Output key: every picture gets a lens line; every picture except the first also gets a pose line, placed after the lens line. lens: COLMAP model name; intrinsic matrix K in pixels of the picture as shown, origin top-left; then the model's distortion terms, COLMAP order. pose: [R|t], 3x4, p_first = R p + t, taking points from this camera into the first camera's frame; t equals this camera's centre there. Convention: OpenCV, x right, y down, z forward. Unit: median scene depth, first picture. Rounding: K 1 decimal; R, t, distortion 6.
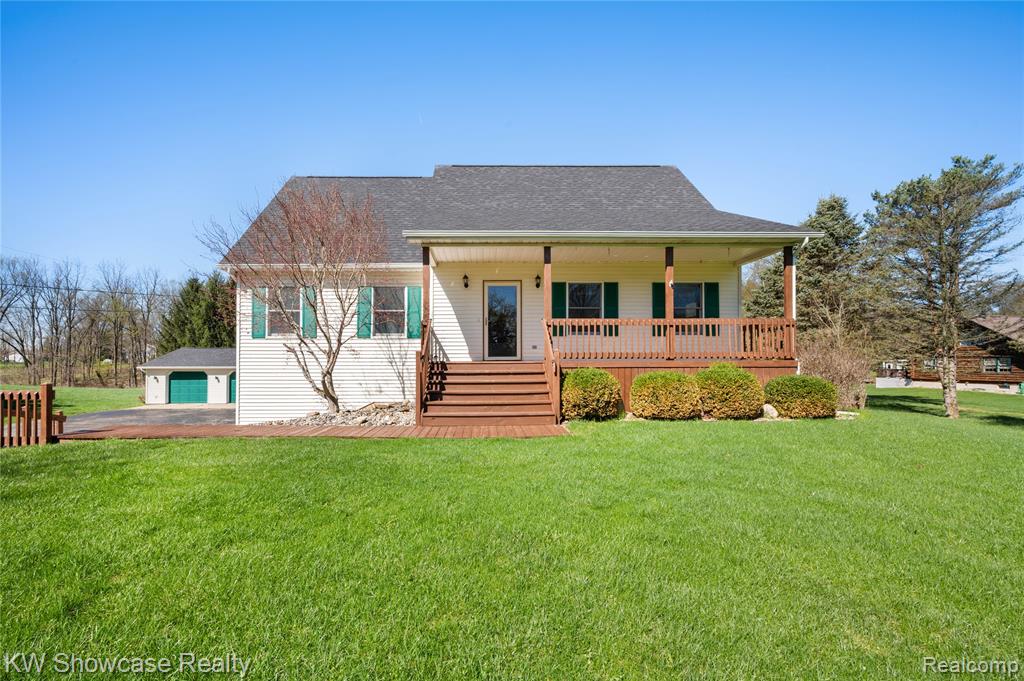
lens RADIAL K [[414.9, 0, 506.7], [0, 414.9, 352.0], [0, 0, 1]] dist [0.000166, -0.000024]
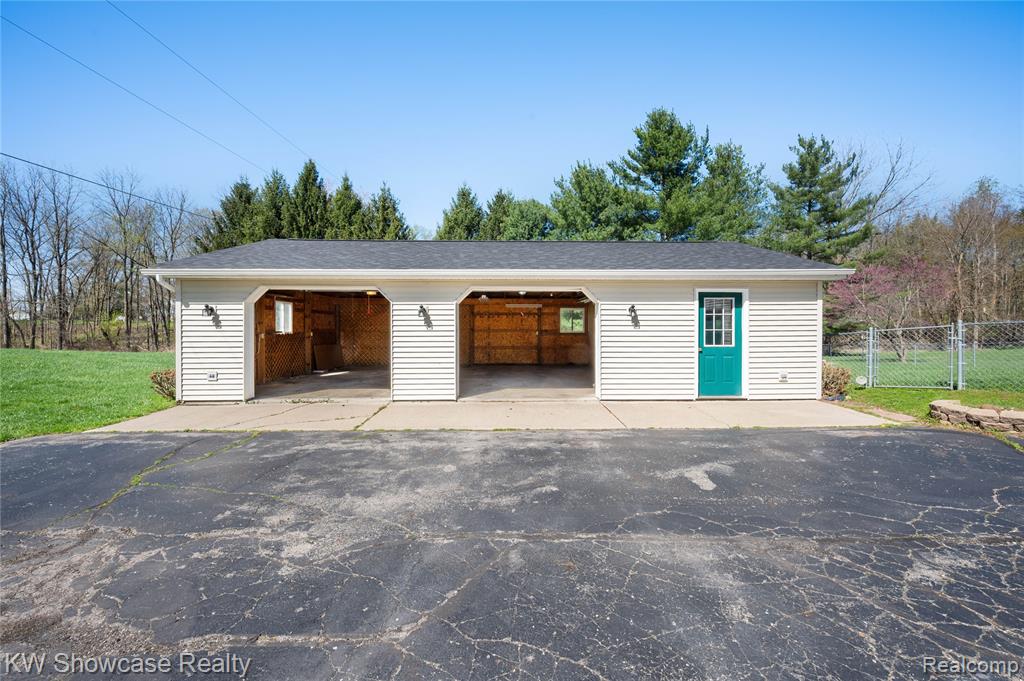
lens RADIAL K [[407.8, 0, 517.4], [0, 407.8, 335.7], [0, 0, 1]] dist [0.009458, -0.000137]
pose [[0.999874, 0.009637, -0.012575, -0.318754], [-0.009228, 0.999439, 0.032207, 0.035076], [0.012878, -0.032087, 0.999402, 0.363530]]
